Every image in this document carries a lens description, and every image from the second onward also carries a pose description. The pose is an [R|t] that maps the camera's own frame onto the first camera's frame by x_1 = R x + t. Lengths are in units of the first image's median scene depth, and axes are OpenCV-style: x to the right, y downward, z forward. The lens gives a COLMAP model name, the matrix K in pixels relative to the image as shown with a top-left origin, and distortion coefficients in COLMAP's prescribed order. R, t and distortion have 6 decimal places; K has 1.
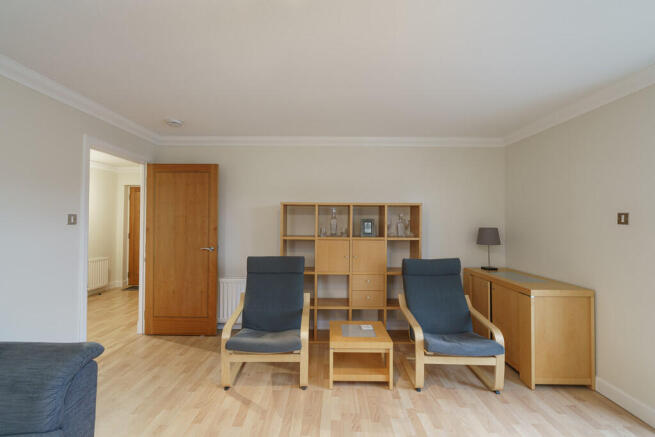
lens RADIAL K [[298.8, 0, 325.8], [0, 298.8, 216.6], [0, 0, 1]] dist [0.001544, 0.000560]
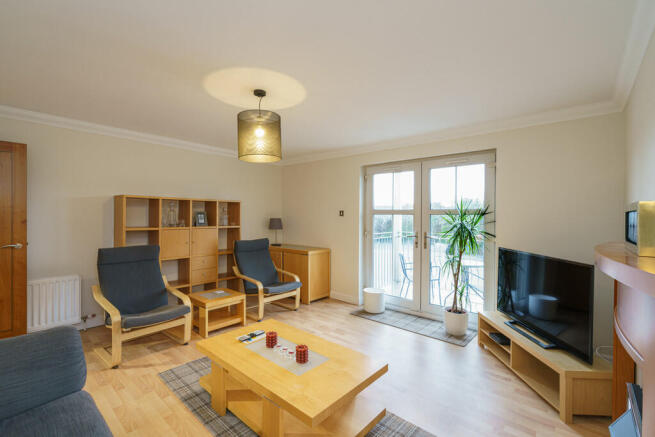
lens RADIAL K [[298.8, 0, 324.2], [0, 298.8, 217.0], [0, 0, 1]] dist [0.001544, 0.000560]
pose [[0.643532, -0.001510, 0.765417, -0.501284], [-0.014691, 0.999789, 0.014323, 0.003963], [-0.765278, -0.020462, 0.643375, -0.192574]]
